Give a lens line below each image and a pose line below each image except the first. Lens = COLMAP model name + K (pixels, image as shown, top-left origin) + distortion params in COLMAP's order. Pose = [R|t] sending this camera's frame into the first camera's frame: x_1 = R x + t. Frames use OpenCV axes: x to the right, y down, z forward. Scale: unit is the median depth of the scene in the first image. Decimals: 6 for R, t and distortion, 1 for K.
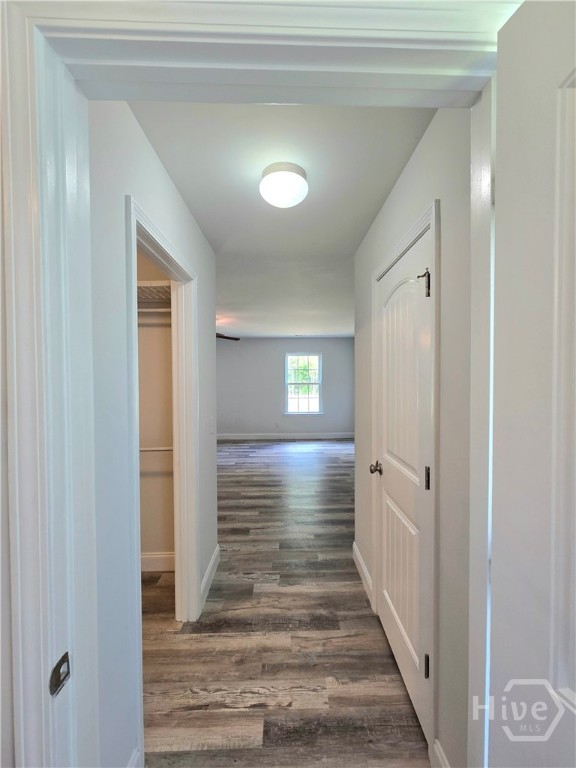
lens RADIAL K [[314.1, 0, 296.1], [0, 314.1, 381.8], [0, 0, 1]] dist [-0.000743, 0.000516]
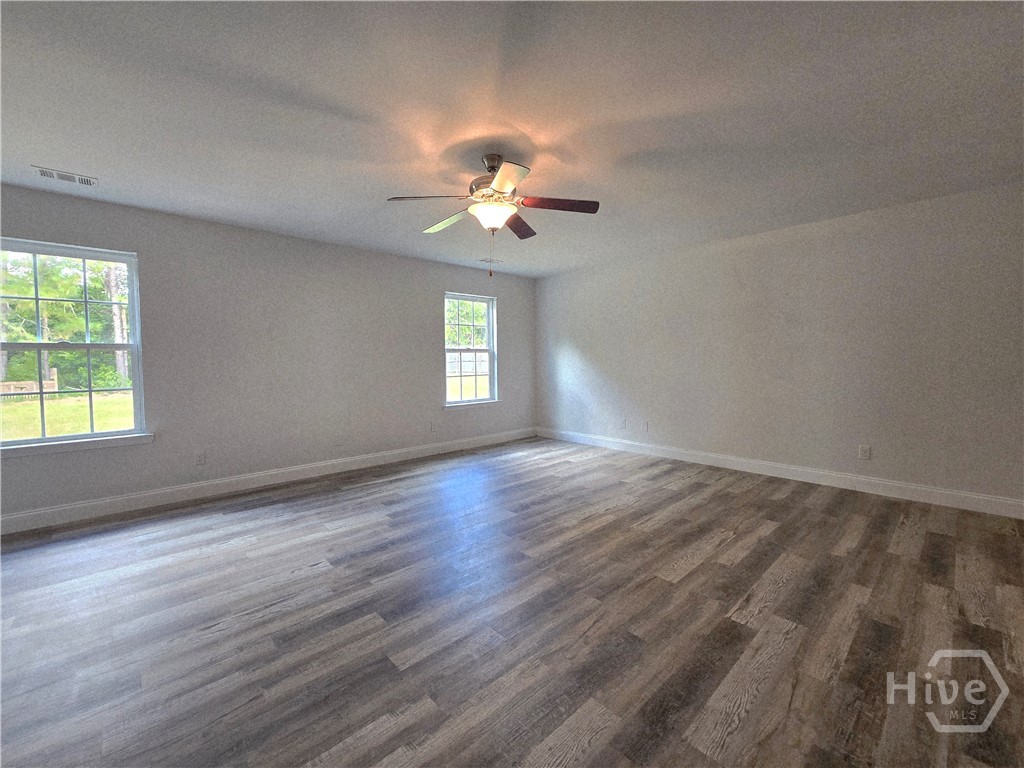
lens RADIAL K [[418.8, 0, 507.4], [0, 418.8, 377.5], [0, 0, 1]] dist [-0.000743, 0.000516]
pose [[0.757064, -0.026598, 0.652799, -0.581733], [0.016570, 0.999631, 0.021513, 0.057329], [-0.653130, -0.005470, 0.757226, 0.560256]]
